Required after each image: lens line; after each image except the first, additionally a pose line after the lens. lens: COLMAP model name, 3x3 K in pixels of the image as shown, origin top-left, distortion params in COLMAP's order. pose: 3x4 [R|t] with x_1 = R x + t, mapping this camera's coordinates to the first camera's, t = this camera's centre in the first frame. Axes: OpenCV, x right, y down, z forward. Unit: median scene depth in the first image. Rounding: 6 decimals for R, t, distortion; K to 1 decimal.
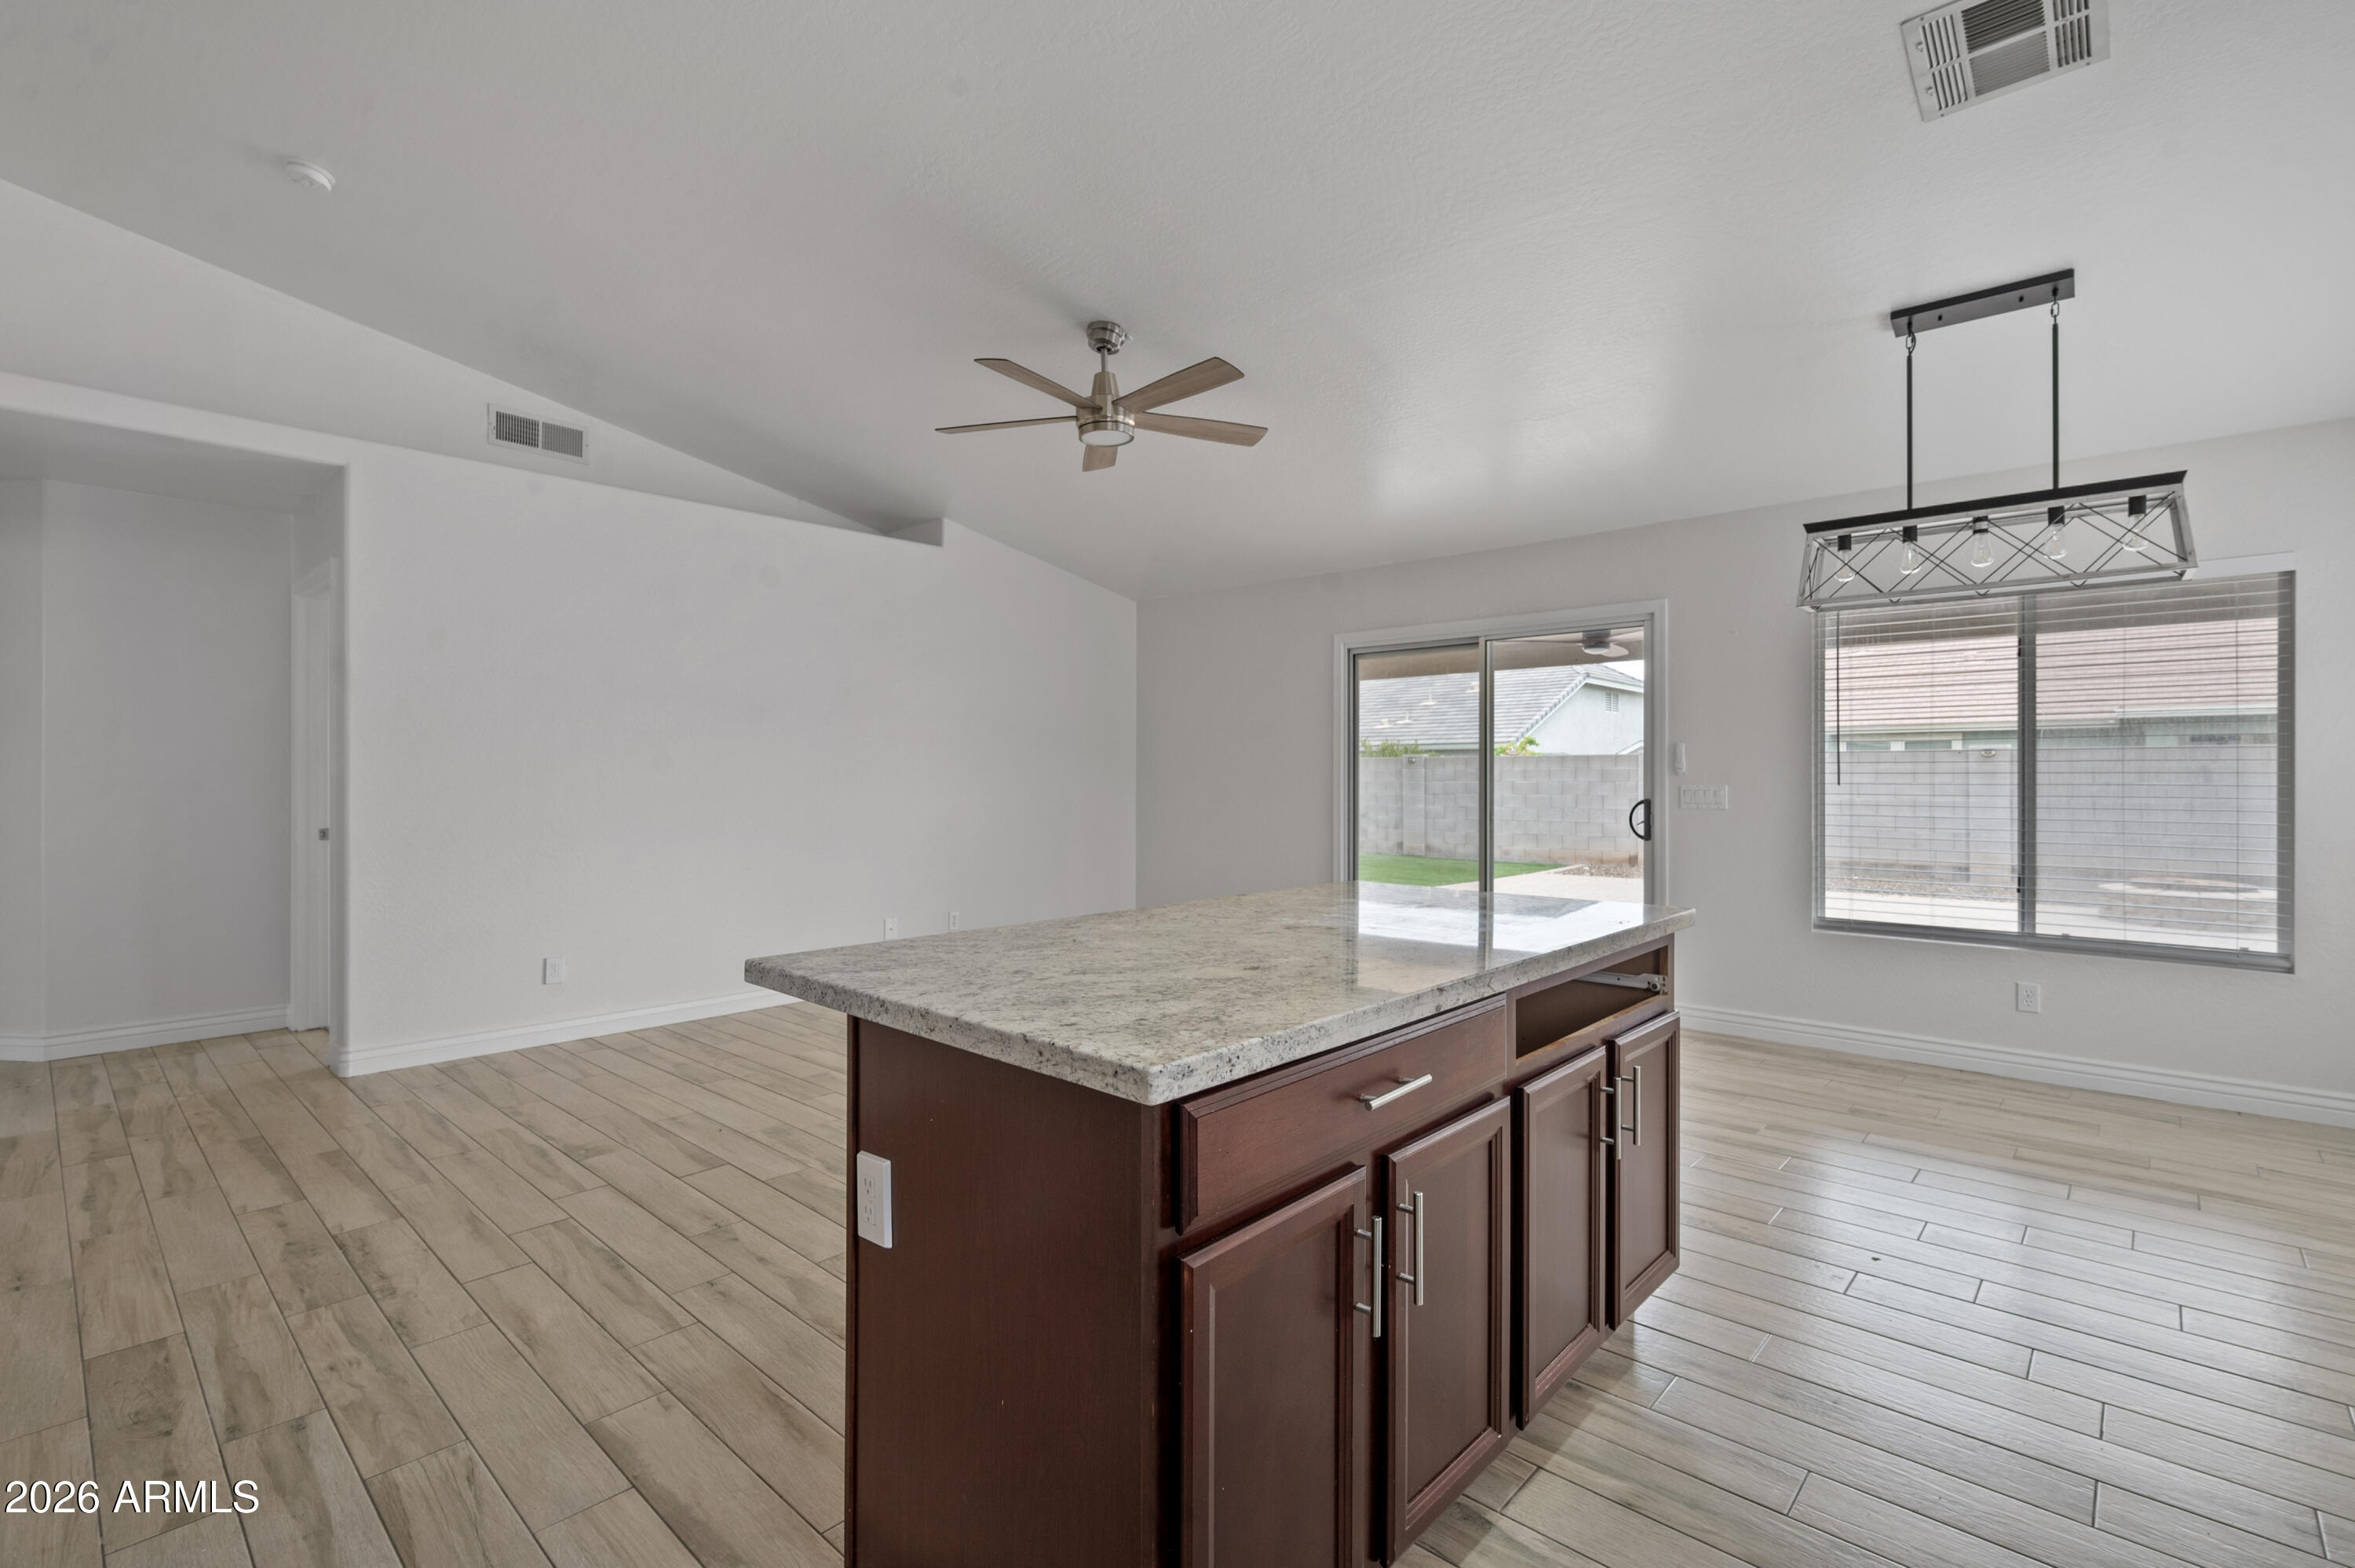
lens RADIAL K [[1049.6, 0, 1177.5], [0, 1049.6, 784.0], [0, 0, 1]] dist [0.002864, -0.000174]
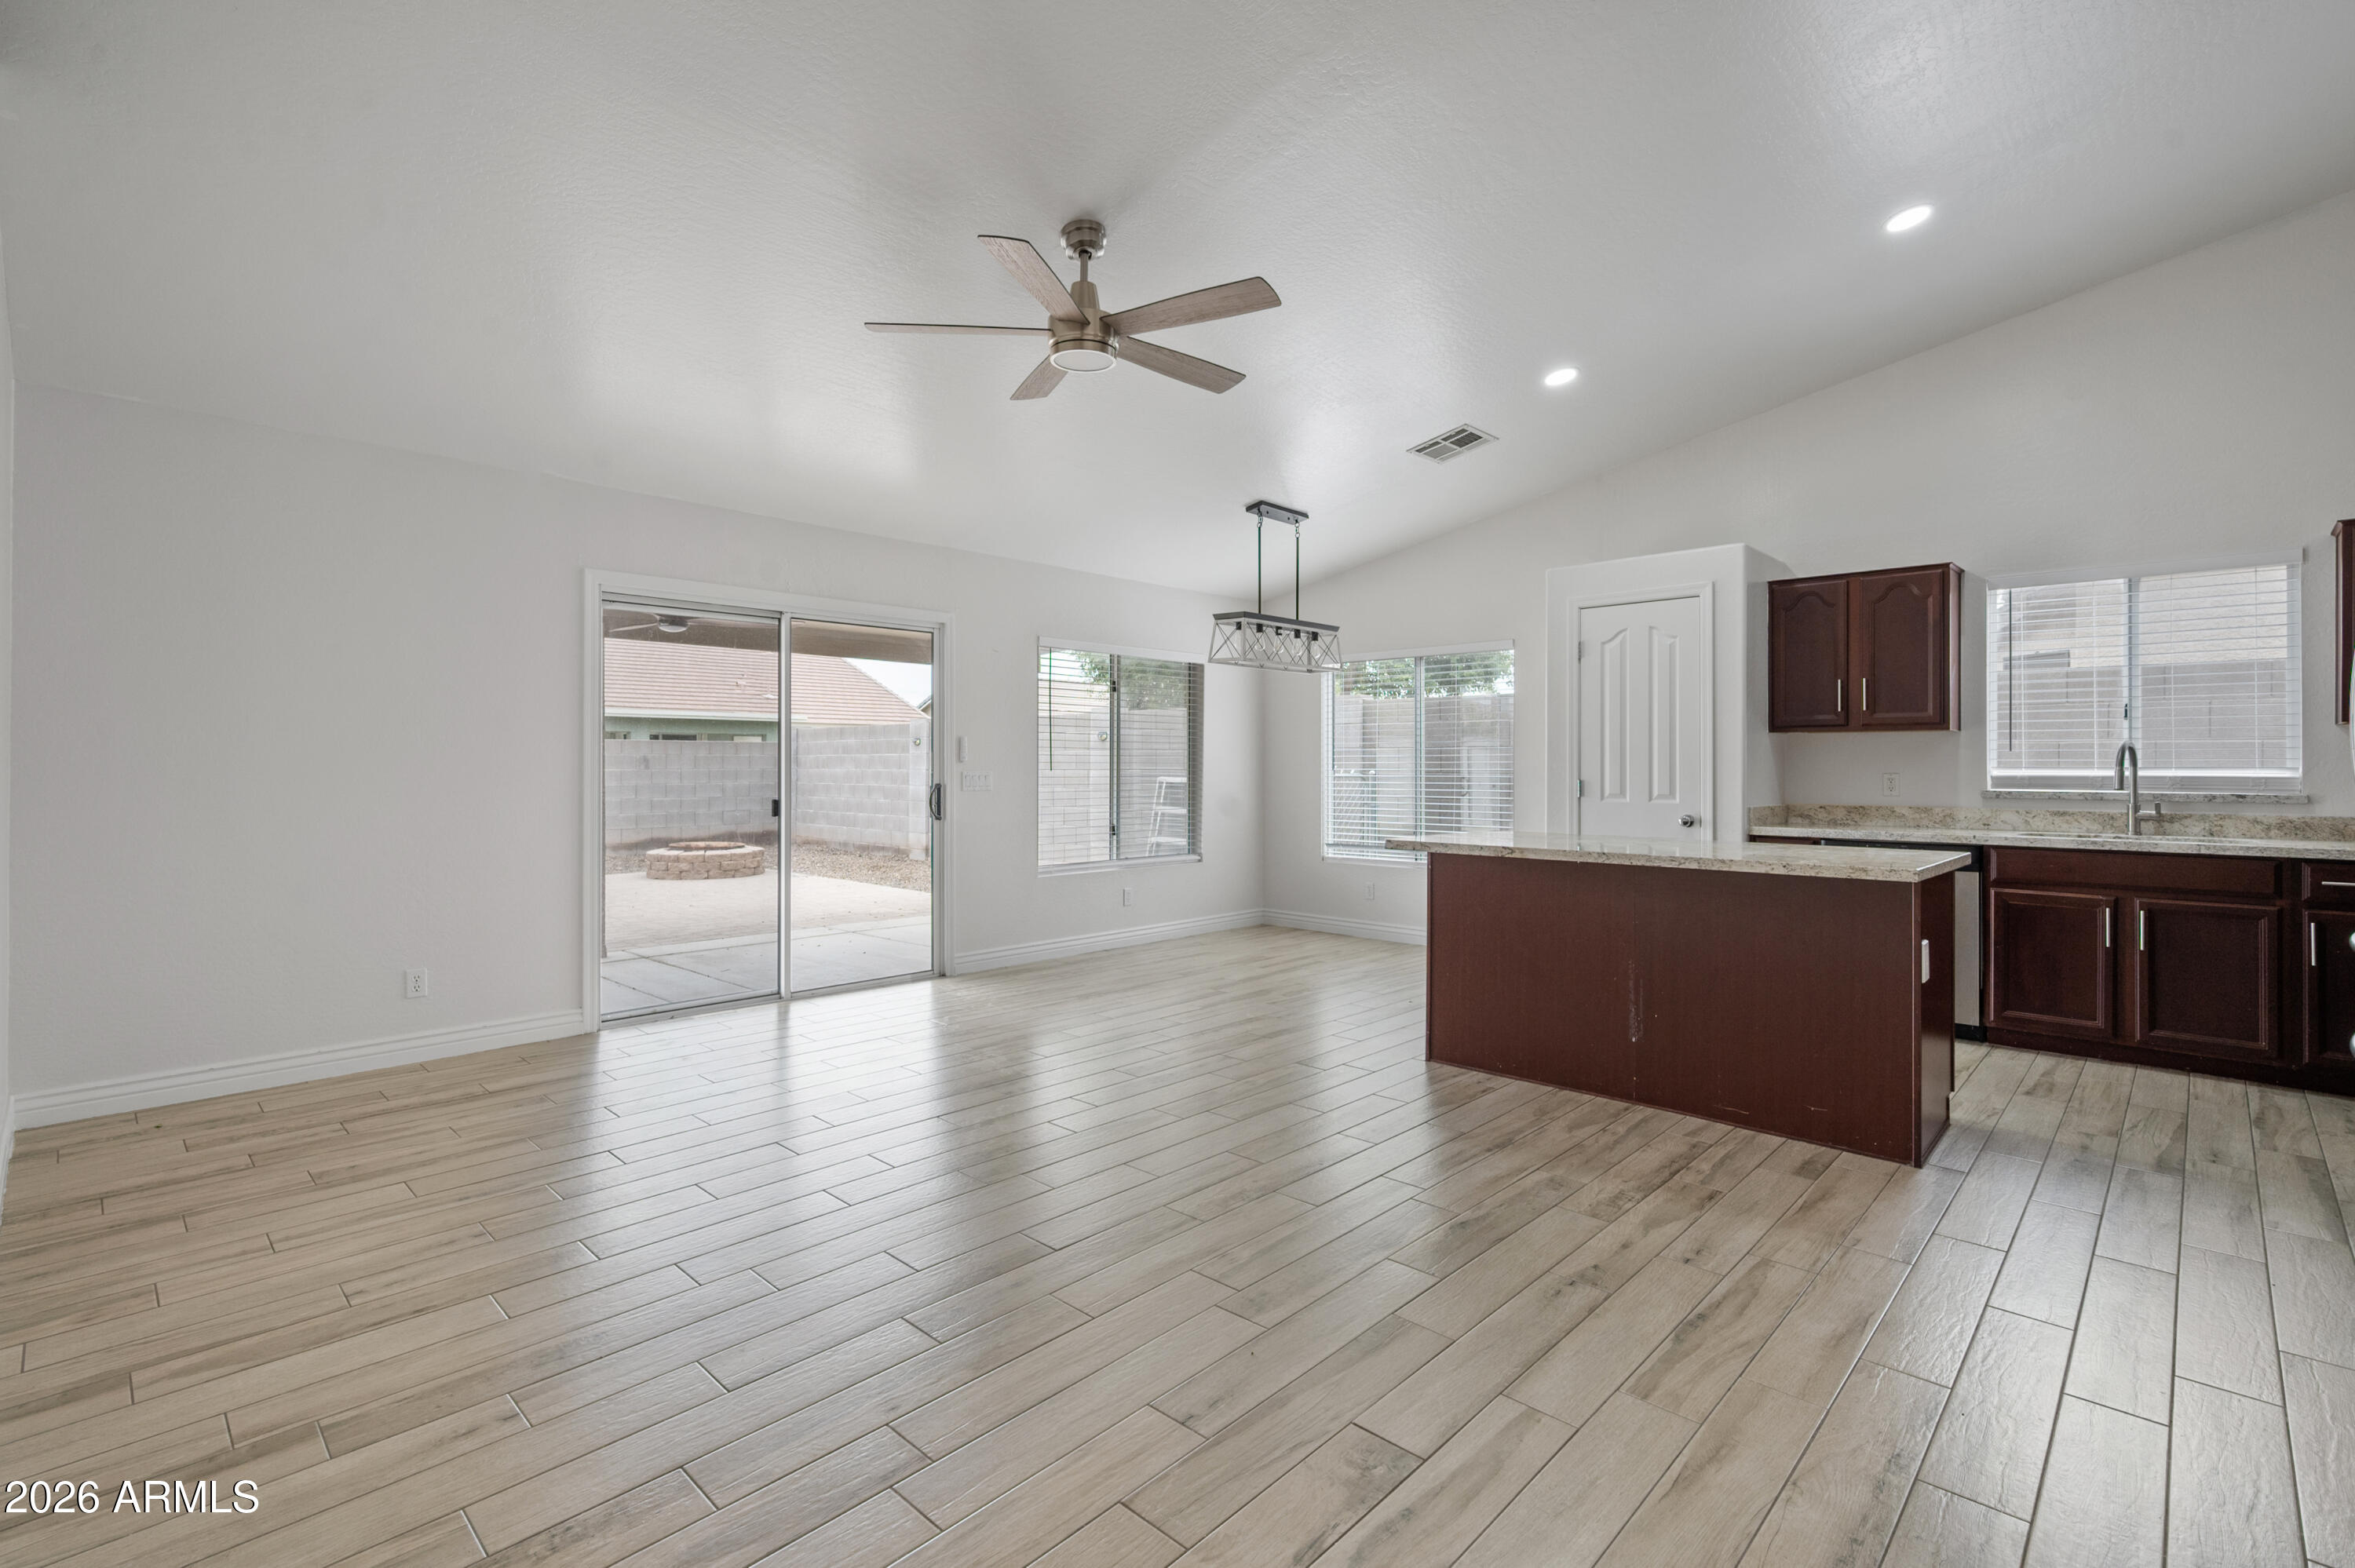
lens RADIAL K [[1068.4, 0, 1176.9], [0, 1068.4, 772.7], [0, 0, 1]] dist [0.000193, -0.000276]
pose [[0.028859, -0.007315, 0.999557, -1.103940], [0.006683, 0.999952, 0.007125, -0.007099], [-0.999561, 0.006474, 0.028907, 1.082015]]
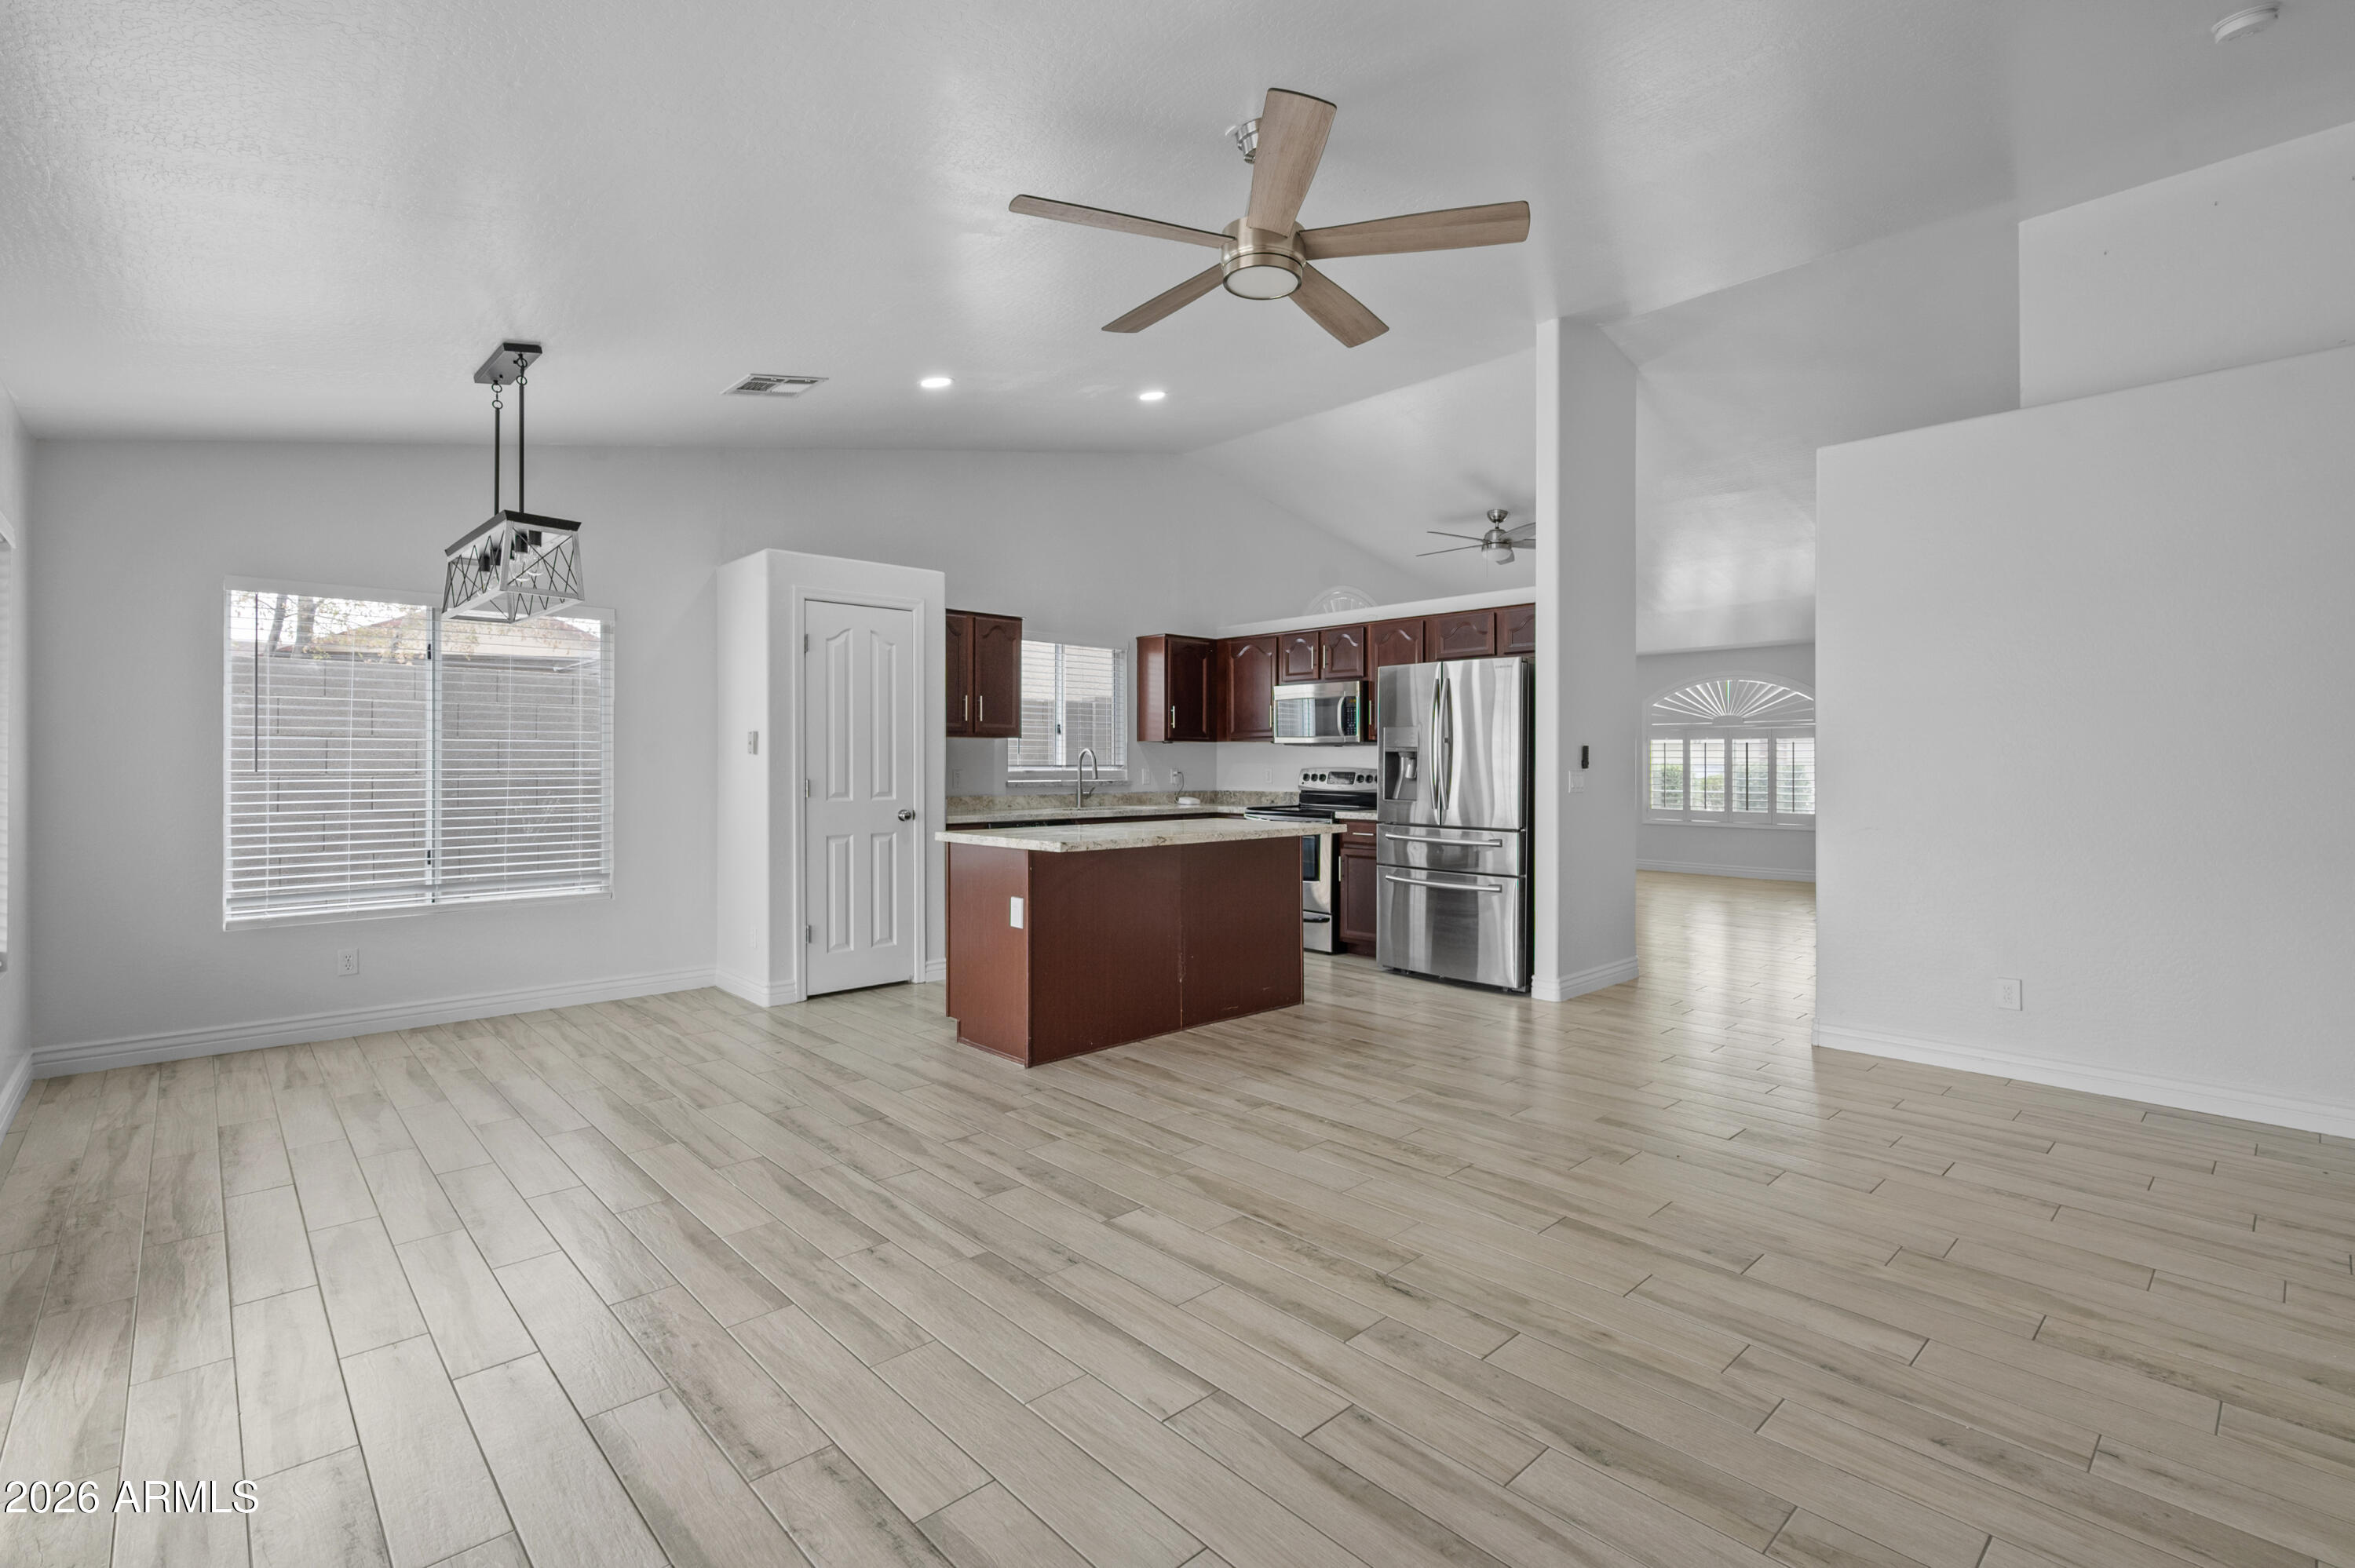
lens RADIAL K [[1074.3, 0, 1184.7], [0, 1074.3, 772.1], [0, 0, 1]] dist [-0.000253, 0.000124]
pose [[-0.996711, -0.004125, 0.080934, -0.091779], [-0.002973, 0.999893, 0.014351, -0.014397], [-0.080985, 0.014063, -0.996616, 2.061281]]
